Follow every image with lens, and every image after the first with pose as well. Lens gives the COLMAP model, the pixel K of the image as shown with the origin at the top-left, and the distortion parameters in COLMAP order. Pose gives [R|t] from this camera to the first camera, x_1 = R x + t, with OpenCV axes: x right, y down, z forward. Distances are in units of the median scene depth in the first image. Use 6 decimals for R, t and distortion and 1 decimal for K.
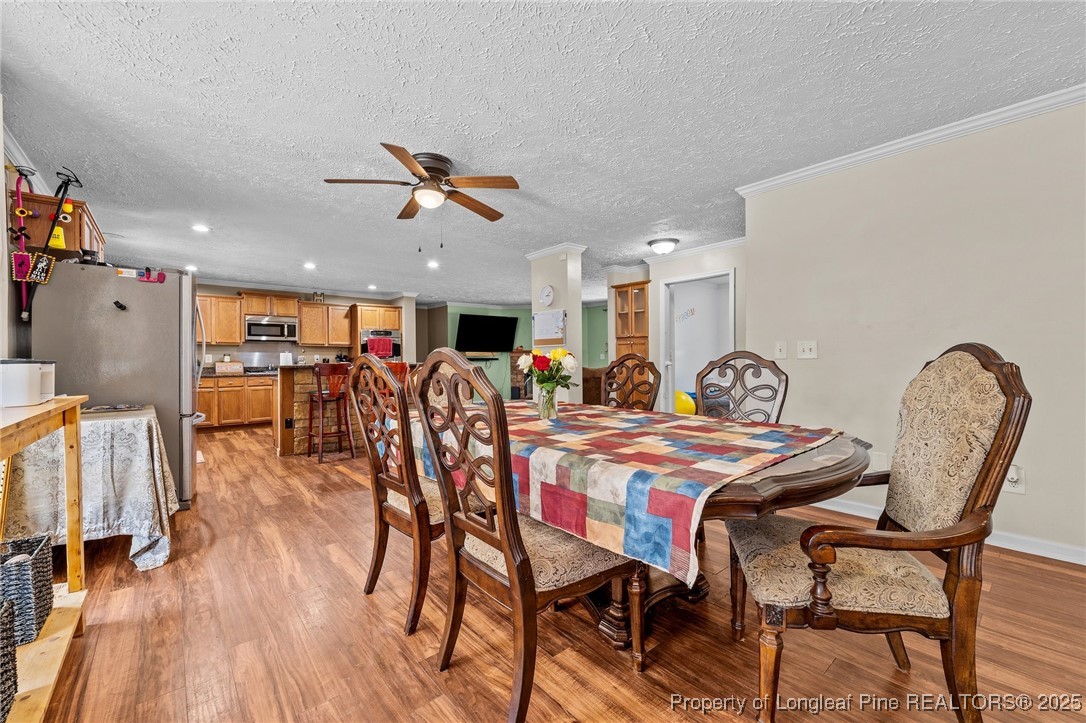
lens RADIAL K [[447.8, 0, 549.0], [0, 447.8, 361.4], [0, 0, 1]] dist [0.003576, -0.002153]
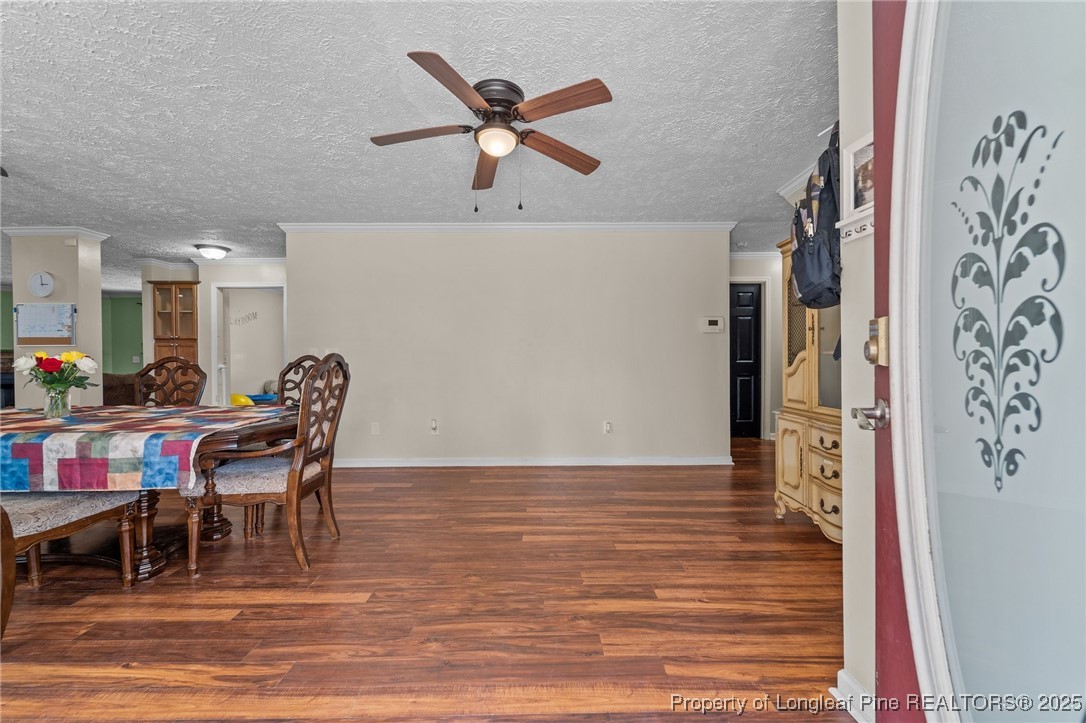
lens RADIAL K [[447.8, 0, 543.6], [0, 447.8, 361.6], [0, 0, 1]] dist [0.003576, -0.002153]
pose [[0.658283, 0.000996, 0.752770, -0.061692], [0.004053, 0.999980, -0.004868, 0.007616], [-0.752759, 0.006255, 0.658266, -0.778837]]
